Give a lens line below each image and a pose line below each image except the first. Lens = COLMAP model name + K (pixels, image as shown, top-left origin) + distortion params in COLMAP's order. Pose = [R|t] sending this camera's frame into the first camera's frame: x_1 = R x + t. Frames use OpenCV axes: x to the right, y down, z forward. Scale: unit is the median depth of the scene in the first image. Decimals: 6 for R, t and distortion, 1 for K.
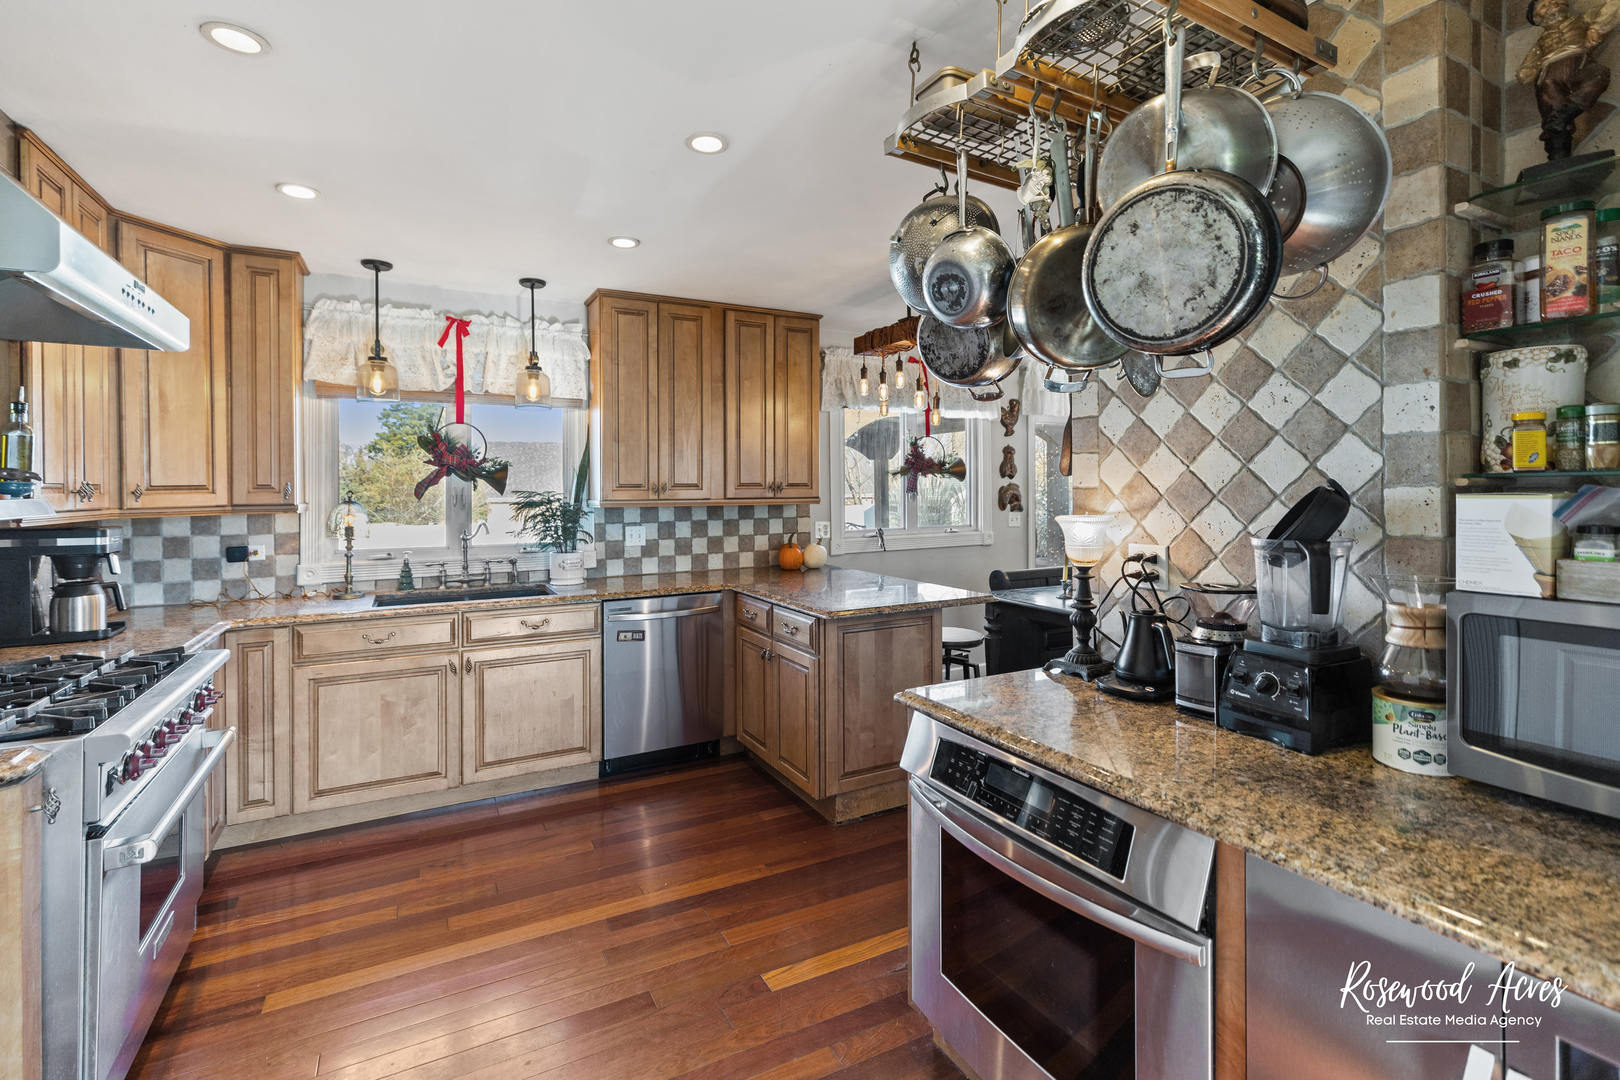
lens RADIAL K [[740.1, 0, 803.2], [0, 740.1, 487.4], [0, 0, 1]] dist [0.002905, 0.000978]
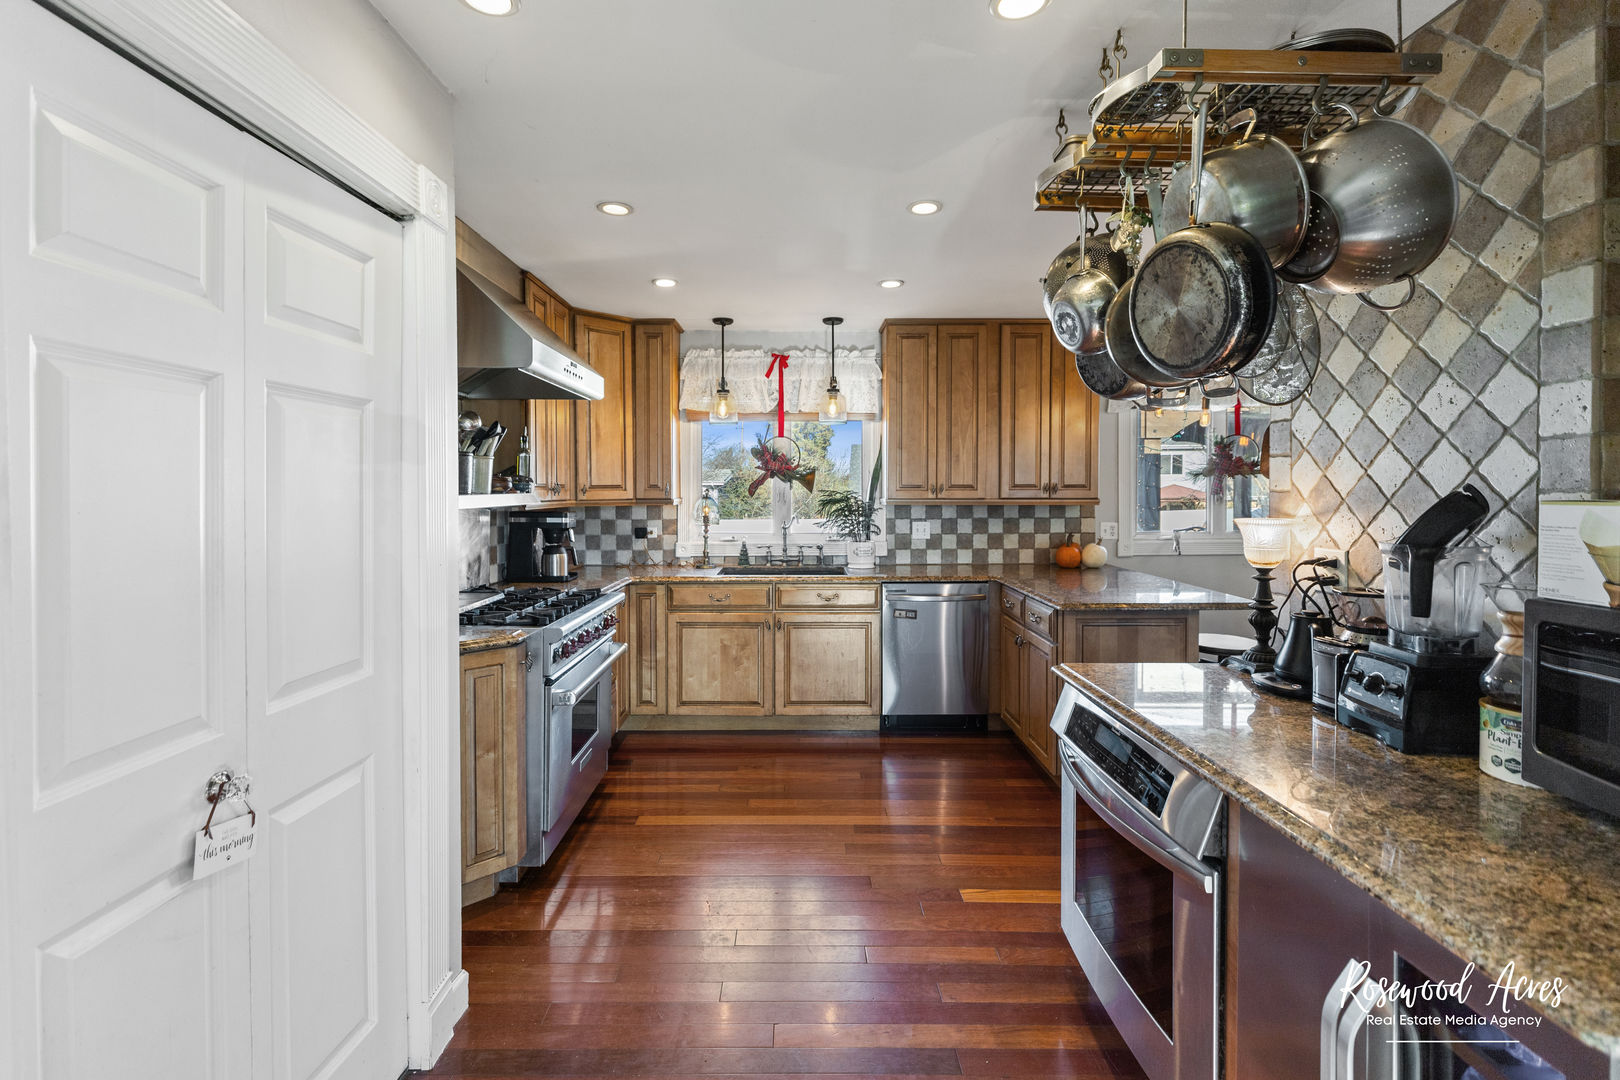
lens RADIAL K [[740.1, 0, 804.9], [0, 740.1, 498.5], [0, 0, 1]] dist [0.002905, 0.000978]
pose [[0.887007, 0.011883, -0.461603, 0.252763], [-0.004776, 0.999851, 0.016564, -0.002765], [0.461731, -0.012488, 0.886932, -0.175065]]
